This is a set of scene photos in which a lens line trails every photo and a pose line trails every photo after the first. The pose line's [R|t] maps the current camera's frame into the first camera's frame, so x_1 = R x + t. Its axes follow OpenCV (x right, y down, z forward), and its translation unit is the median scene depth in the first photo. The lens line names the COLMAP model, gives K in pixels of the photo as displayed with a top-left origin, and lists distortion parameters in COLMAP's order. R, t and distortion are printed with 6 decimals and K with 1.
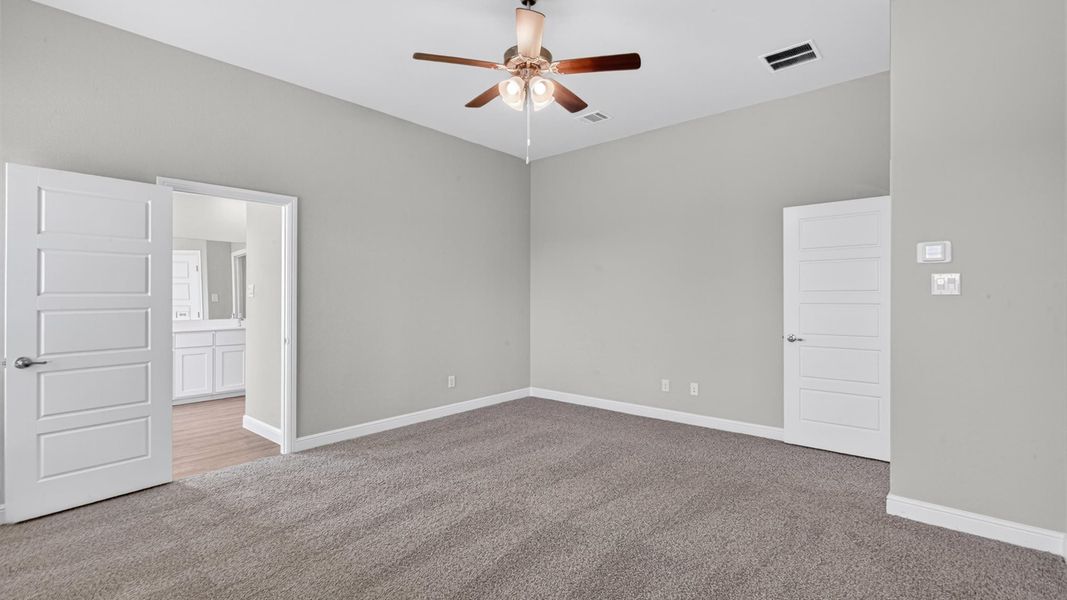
lens RADIAL K [[473.7, 0, 543.0], [0, 473.7, 295.6], [0, 0, 1]] dist [0.020893, -0.000074]
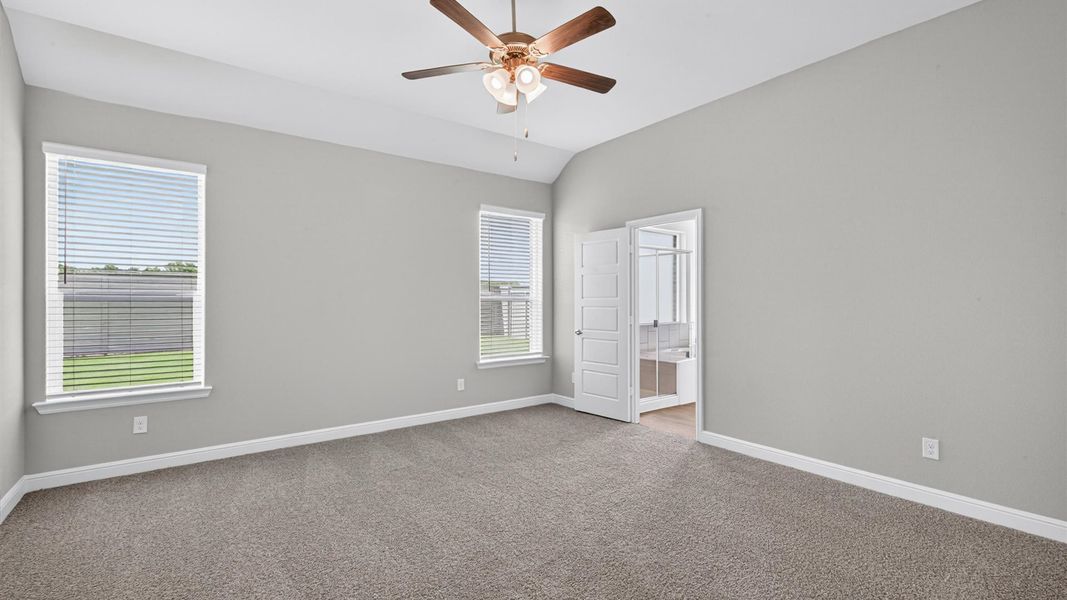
lens RADIAL K [[473.7, 0, 540.0], [0, 473.7, 299.0], [0, 0, 1]] dist [0.020893, -0.000074]
pose [[-0.207898, -0.005938, -0.978132, 0.631555], [-0.007335, 0.999963, -0.004511, 0.008118], [0.978123, 0.006237, -0.207934, 0.879556]]
